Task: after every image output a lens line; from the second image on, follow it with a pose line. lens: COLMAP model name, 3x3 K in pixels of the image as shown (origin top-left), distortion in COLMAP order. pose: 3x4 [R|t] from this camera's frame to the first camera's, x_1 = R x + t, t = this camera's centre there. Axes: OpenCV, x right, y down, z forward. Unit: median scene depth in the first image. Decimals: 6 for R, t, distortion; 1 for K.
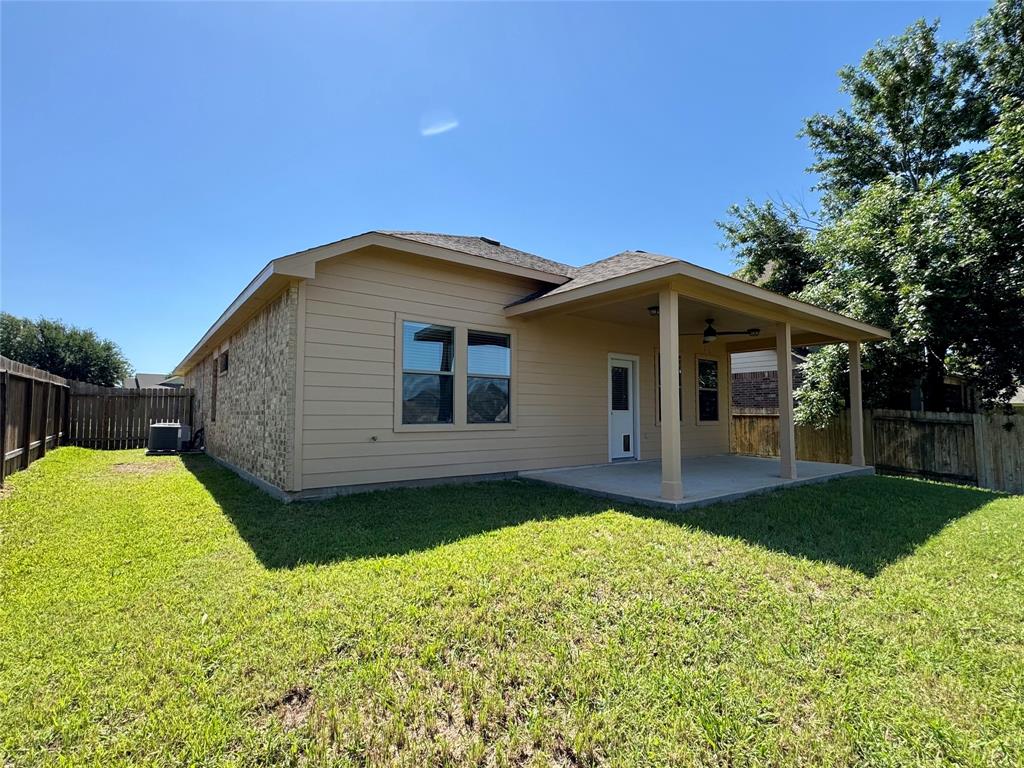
lens RADIAL K [[476.6, 0, 512.0], [0, 476.6, 384.0], [0, 0, 1]] dist [-0.000662, -0.000099]
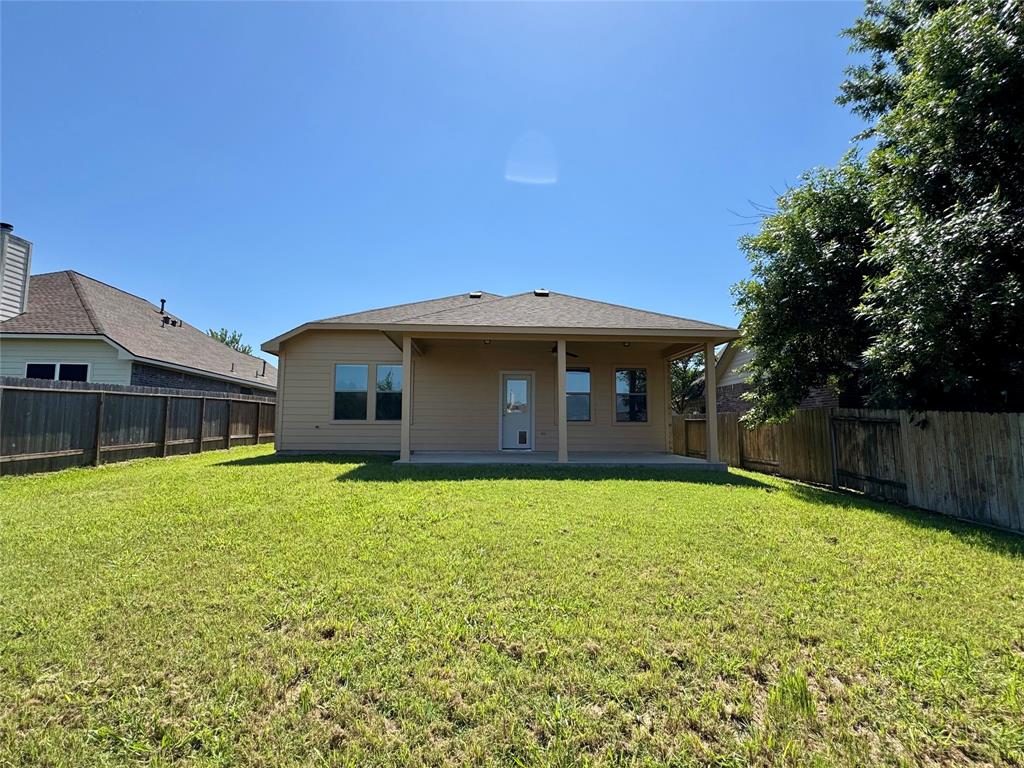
lens RADIAL K [[476.6, 0, 512.0], [0, 476.6, 384.0], [0, 0, 1]] dist [-0.000662, -0.000099]
pose [[0.833451, -0.050922, -0.550242, 0.886191], [0.032519, 0.998539, -0.043154, 0.030499], [0.551636, 0.018073, 0.833889, -0.106086]]
